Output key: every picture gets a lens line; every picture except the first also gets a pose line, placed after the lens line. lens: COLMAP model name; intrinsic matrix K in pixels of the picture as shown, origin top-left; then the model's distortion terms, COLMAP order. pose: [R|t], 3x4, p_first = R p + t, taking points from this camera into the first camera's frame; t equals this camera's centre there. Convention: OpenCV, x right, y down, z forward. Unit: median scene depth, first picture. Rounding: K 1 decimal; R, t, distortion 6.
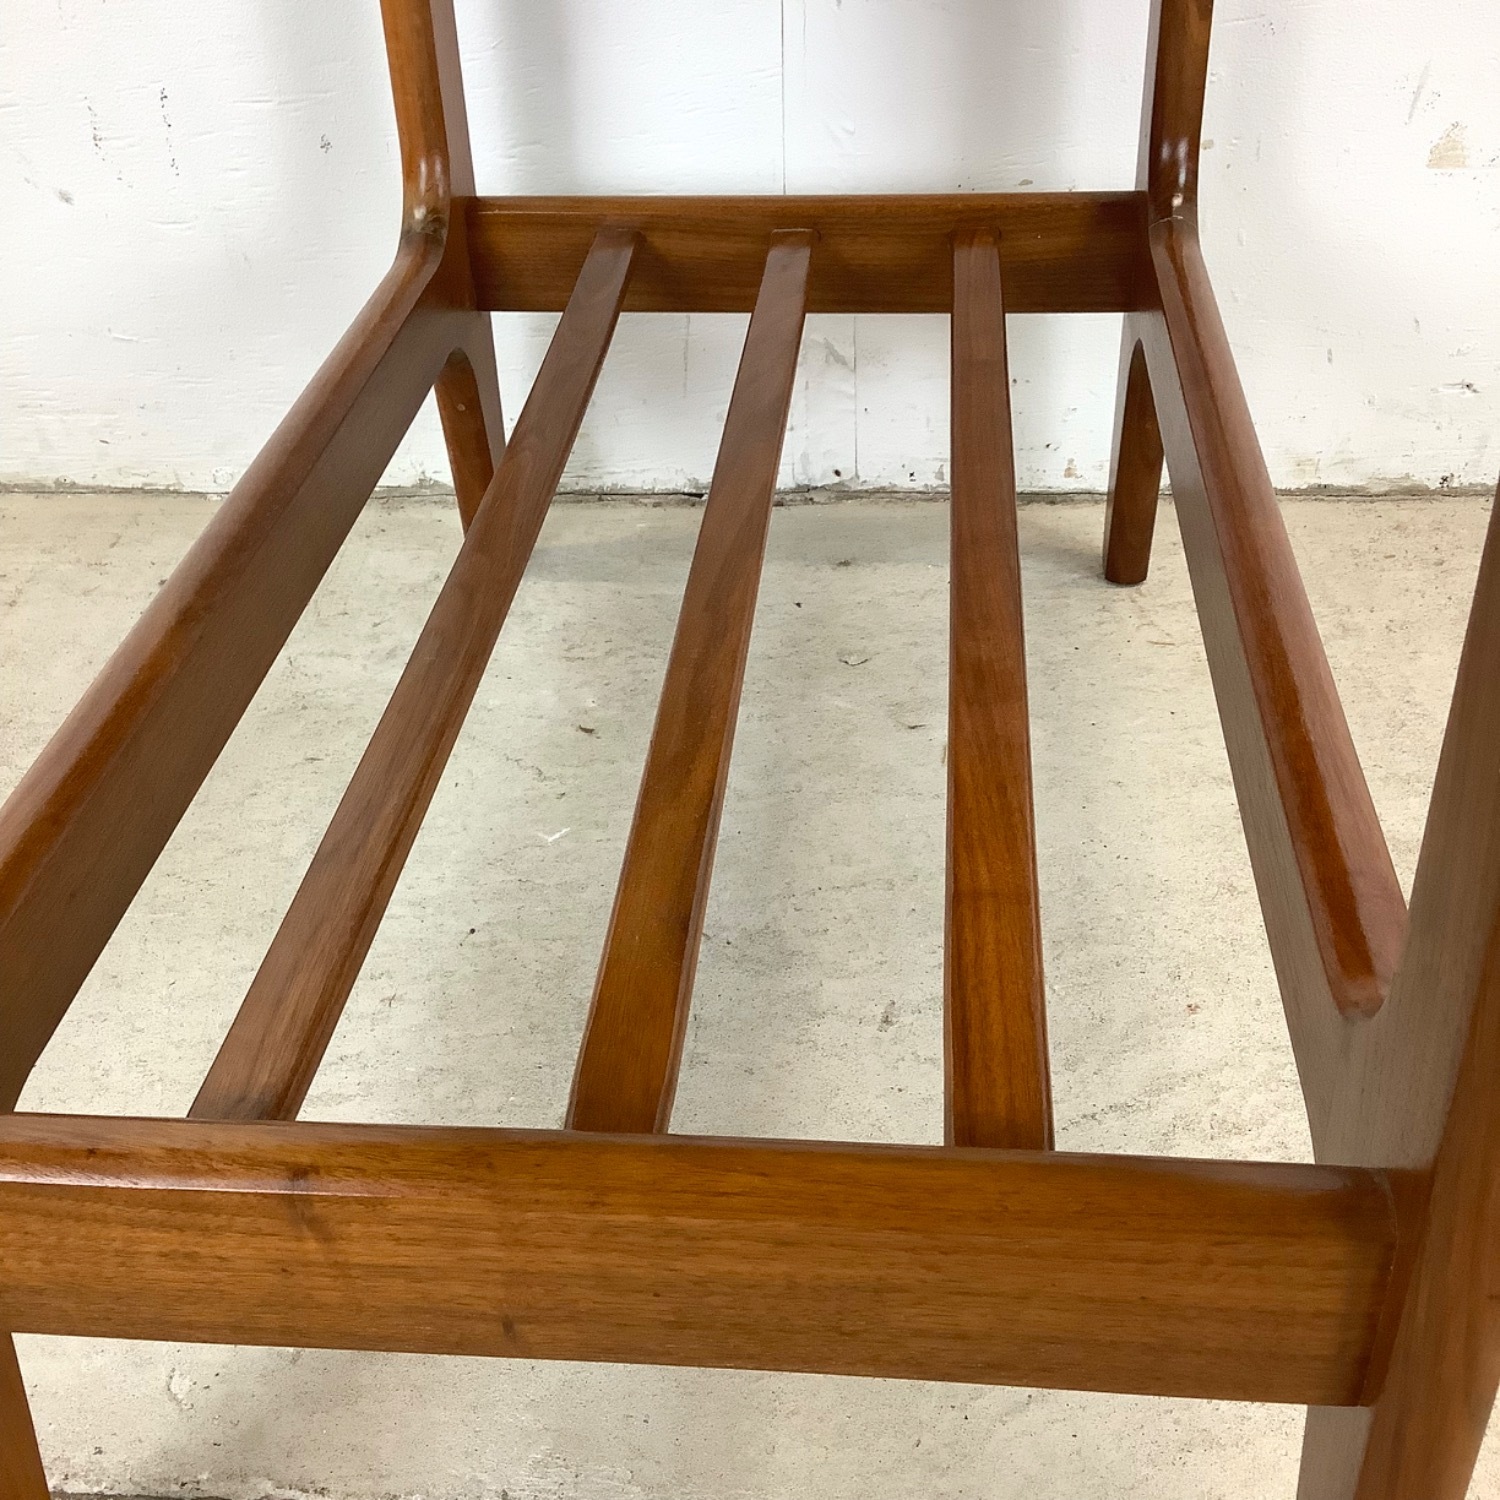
lens RADIAL K [[1831.7, 0, 750.9], [0, 1831.7, 753.4], [0, 0, 1]] dist [0.066673, 0.000000]
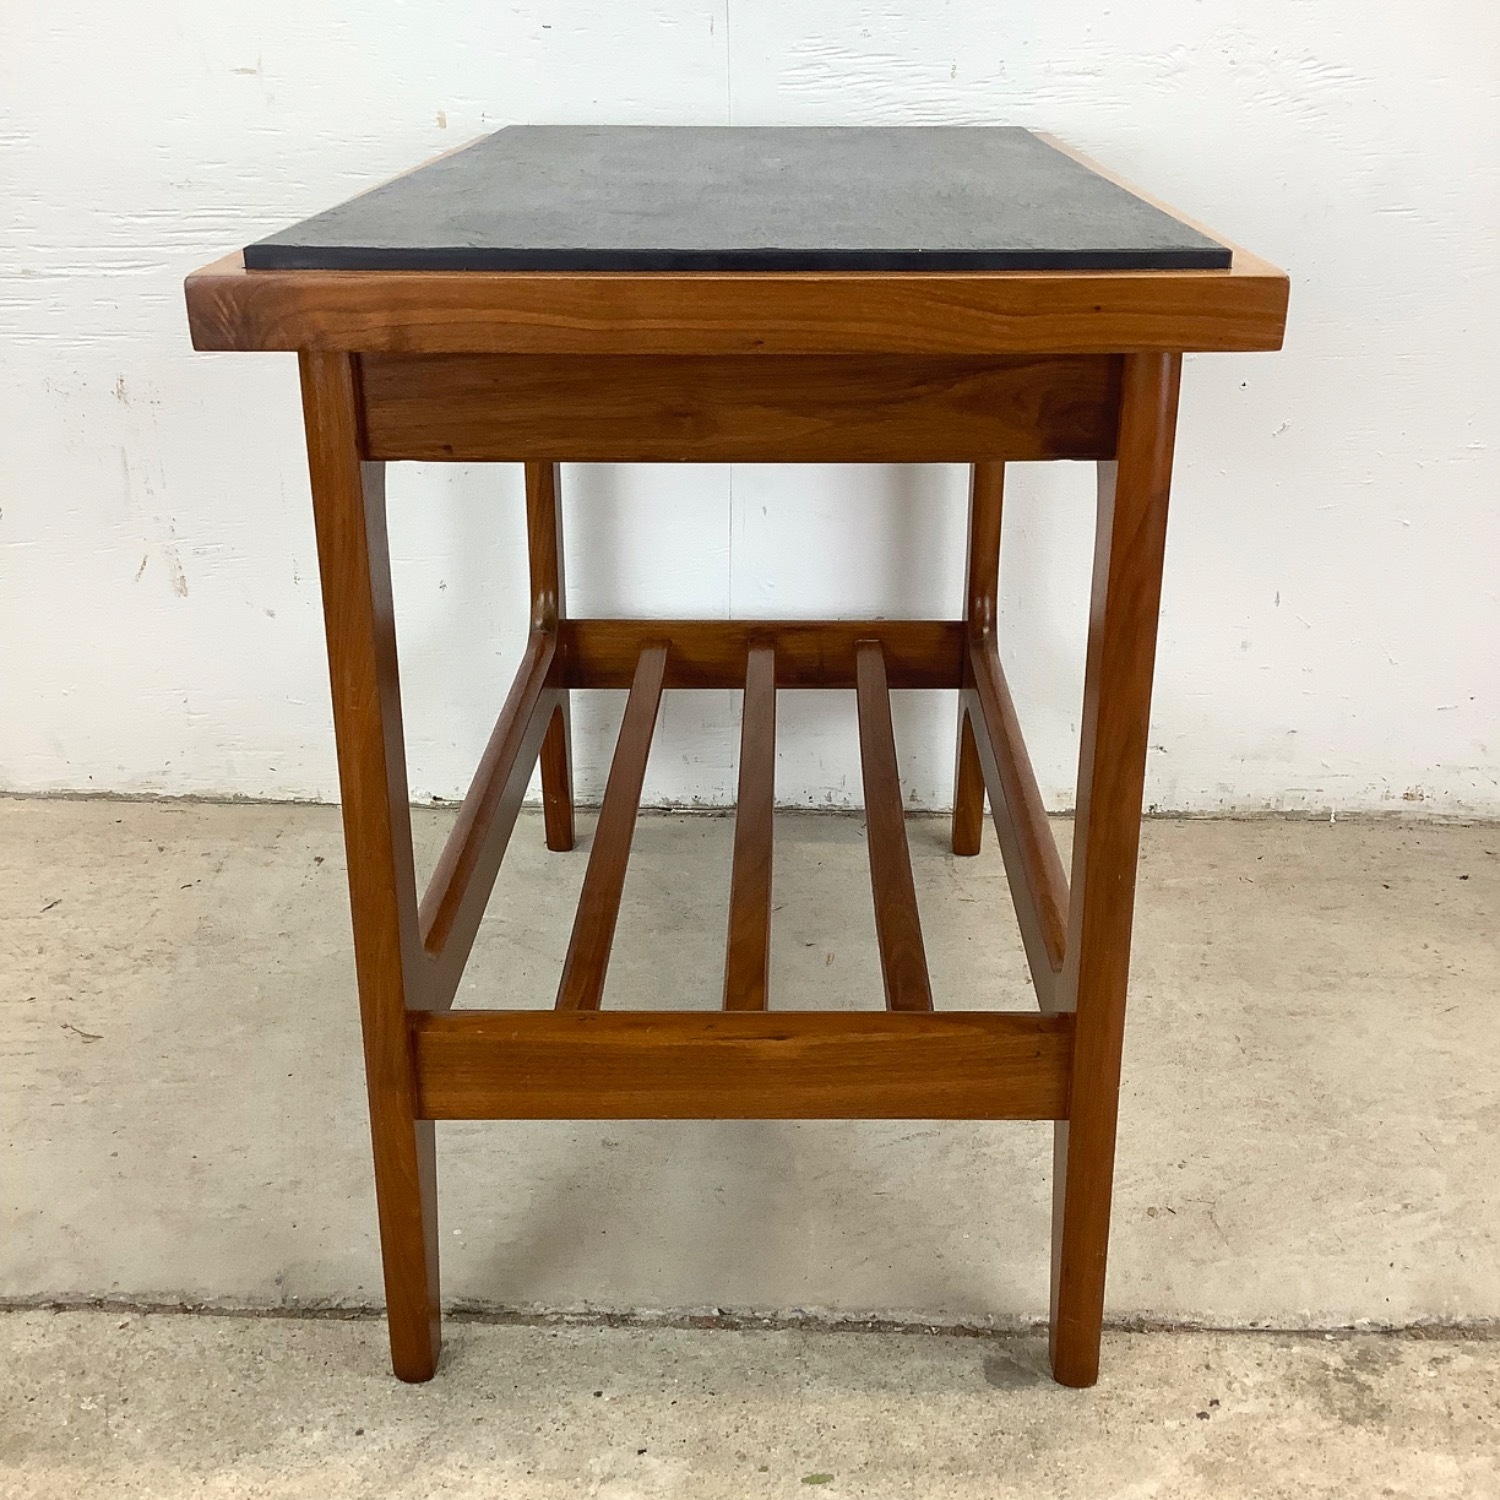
lens RADIAL K [[1831.7, 0, 745.9], [0, 1831.7, 744.7], [0, 0, 1]] dist [0.066673, 0.000000]
pose [[0.998930, 0.018237, 0.042492, -0.037376], [-0.009031, 0.978189, -0.207519, 0.144913], [-0.045350, 0.206913, 0.977308, -0.586578]]
